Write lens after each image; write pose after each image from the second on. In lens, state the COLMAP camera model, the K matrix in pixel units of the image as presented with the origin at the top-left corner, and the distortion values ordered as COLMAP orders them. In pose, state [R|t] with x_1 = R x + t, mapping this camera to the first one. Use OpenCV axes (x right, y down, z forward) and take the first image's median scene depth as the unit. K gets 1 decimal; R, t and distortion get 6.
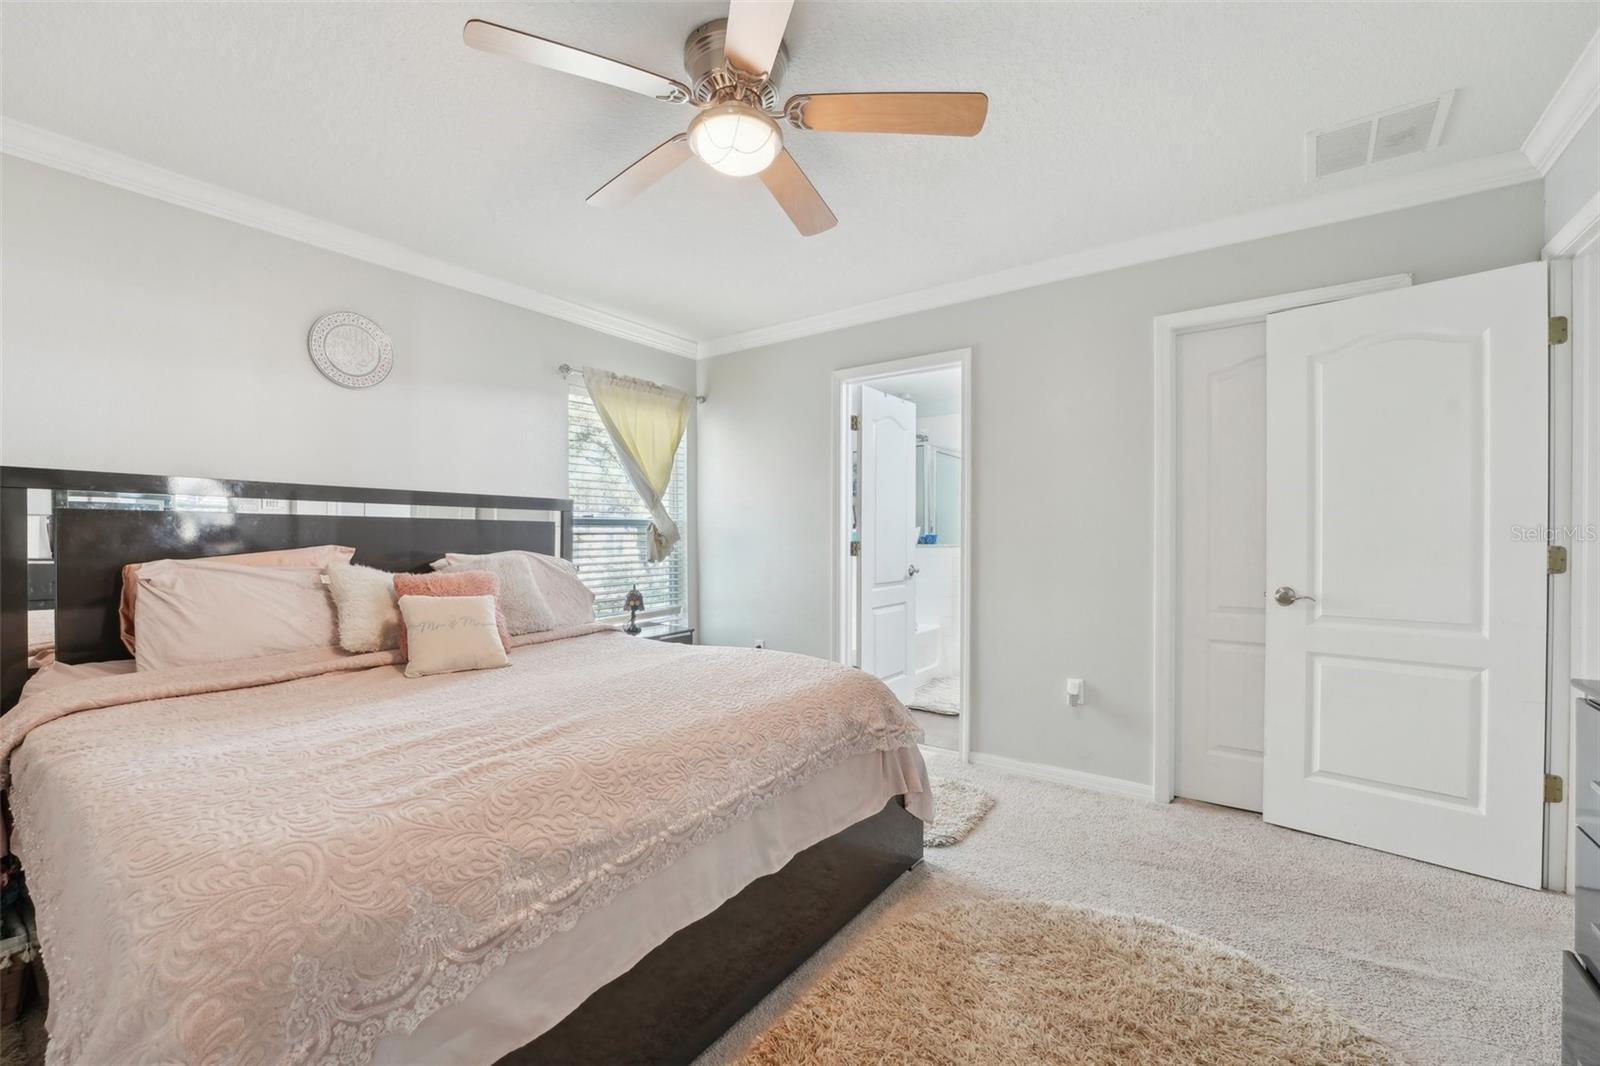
lens RADIAL K [[648.2, 0, 788.8], [0, 648.2, 541.0], [0, 0, 1]] dist [-0.020867, -0.000088]
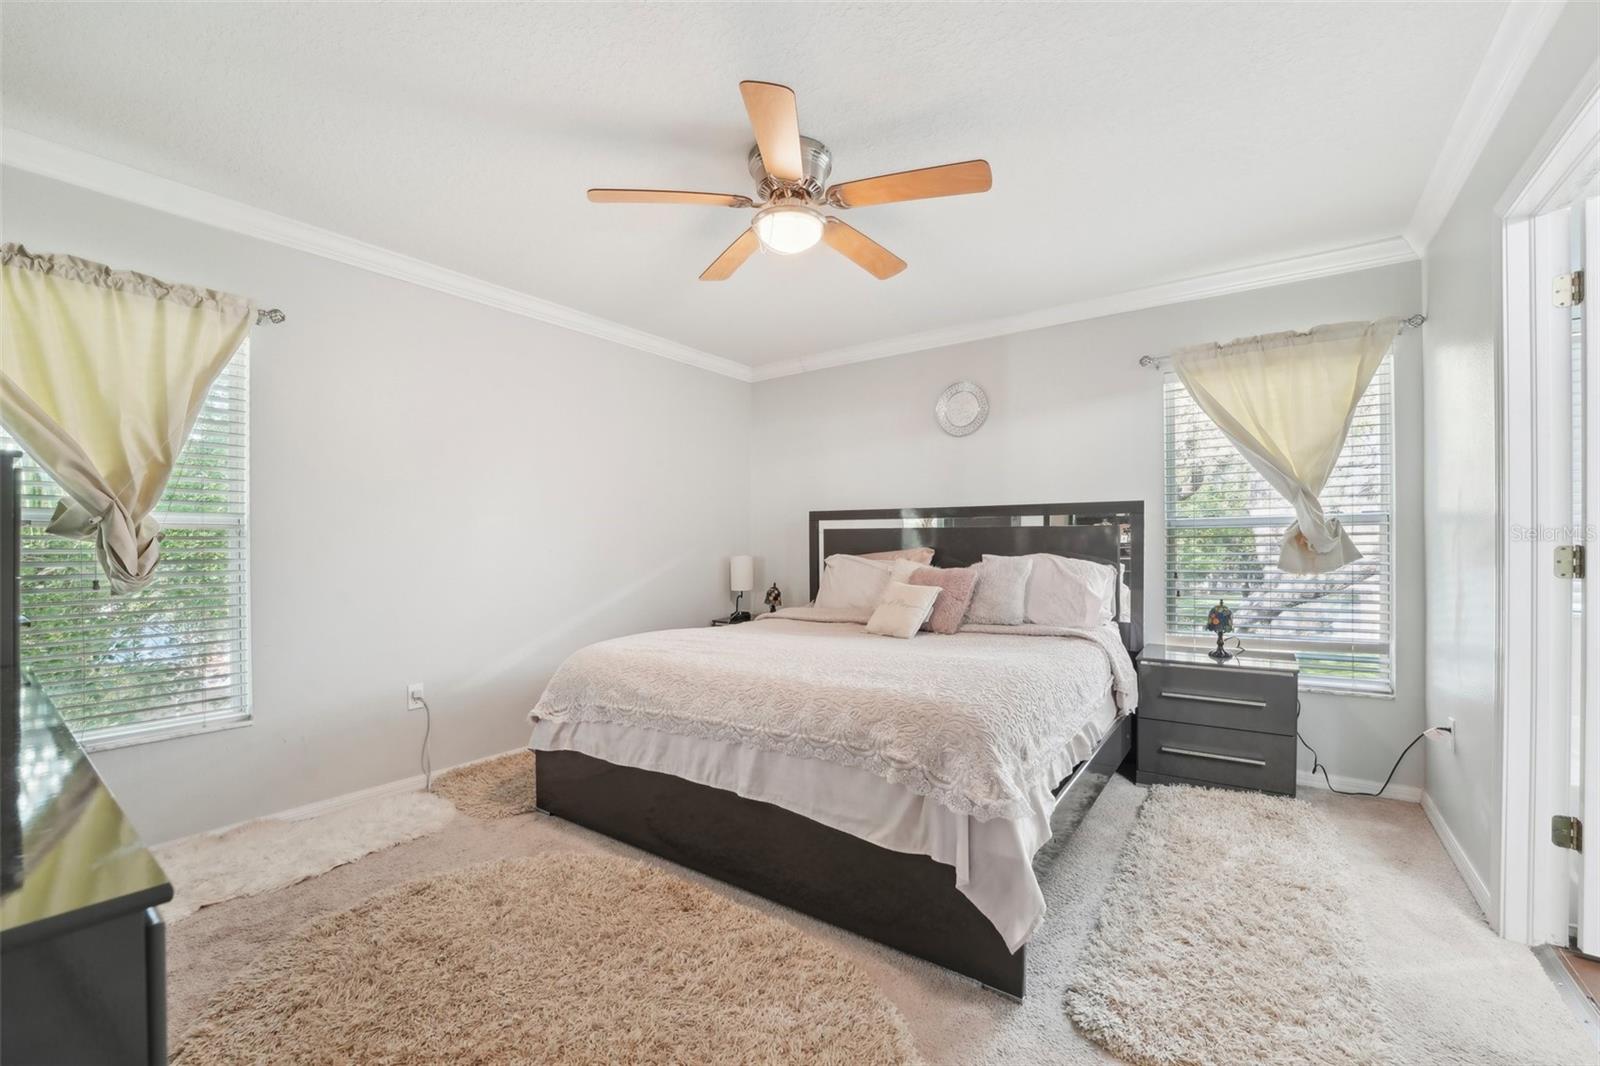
lens RADIAL K [[648.2, 0, 788.8], [0, 648.2, 541.0], [0, 0, 1]] dist [-0.020867, -0.000088]
pose [[0.023572, -0.004720, -0.999711, 0.550402], [-0.001627, 0.999987, -0.004760, -0.001485], [0.999721, 0.001739, 0.023564, 0.449176]]
